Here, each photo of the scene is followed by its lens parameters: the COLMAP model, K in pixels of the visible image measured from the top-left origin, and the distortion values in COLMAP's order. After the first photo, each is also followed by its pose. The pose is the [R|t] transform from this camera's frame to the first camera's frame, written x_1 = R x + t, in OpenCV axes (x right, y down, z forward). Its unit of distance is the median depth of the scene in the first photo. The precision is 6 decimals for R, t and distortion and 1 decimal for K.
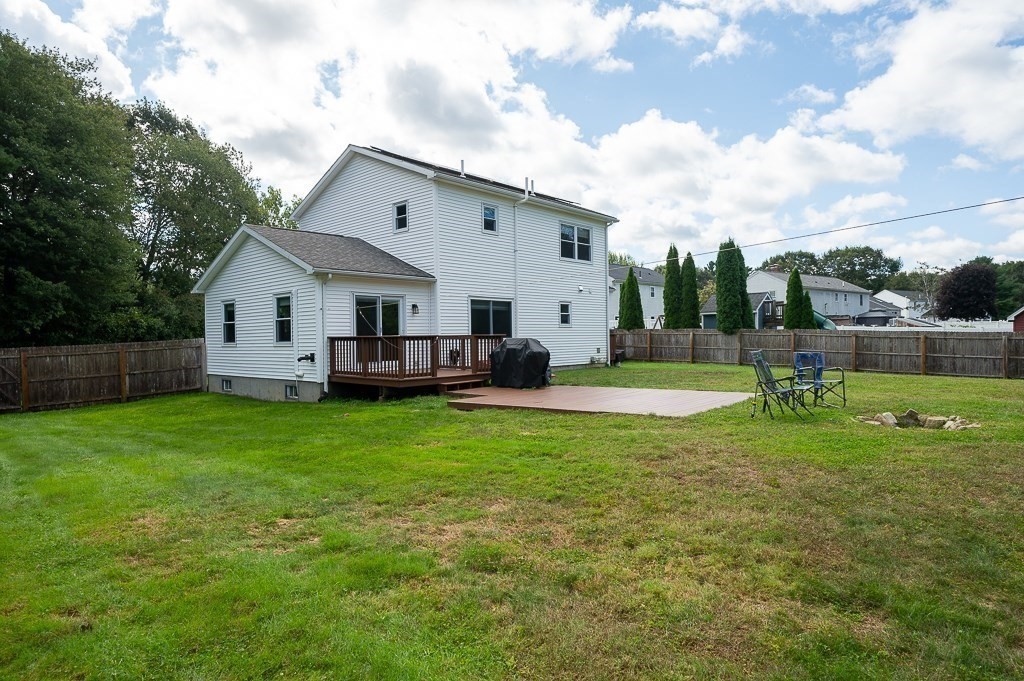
lens RADIAL K [[602.6, 0, 512.3], [0, 602.6, 342.9], [0, 0, 1]] dist [-0.004041, -0.000103]
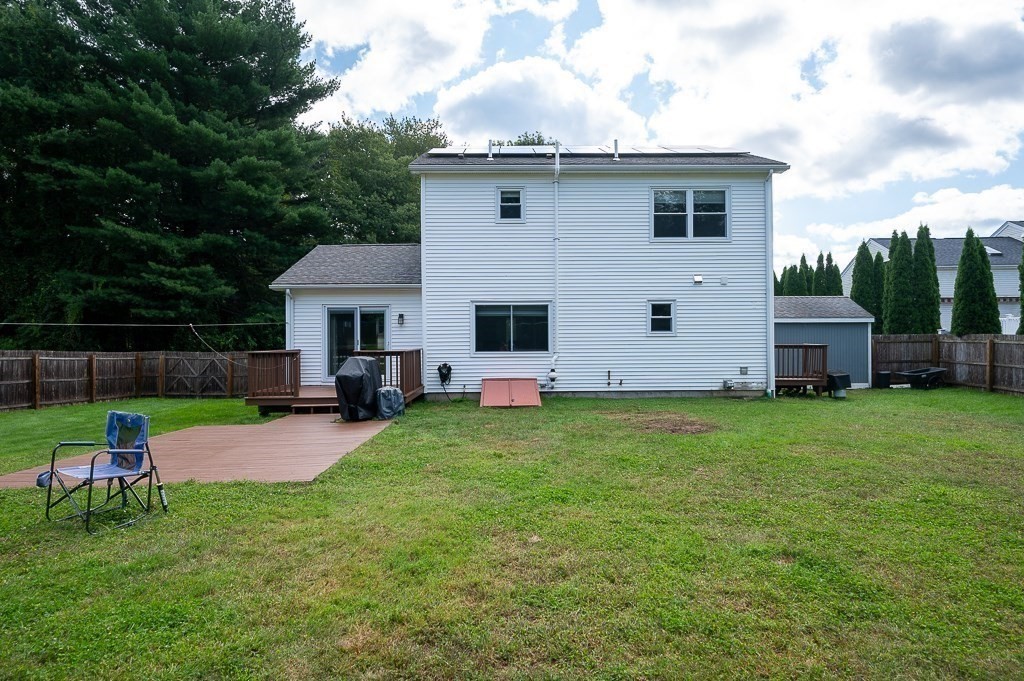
lens RADIAL K [[557.1, 0, 511.2], [0, 557.1, 342.6], [0, 0, 1]] dist [0.005606, 0.002437]
pose [[0.685154, 0.010235, -0.728326, 0.442426], [-0.008591, 0.999945, 0.005970, -0.021429], [0.728348, 0.002166, 0.685204, 0.426835]]
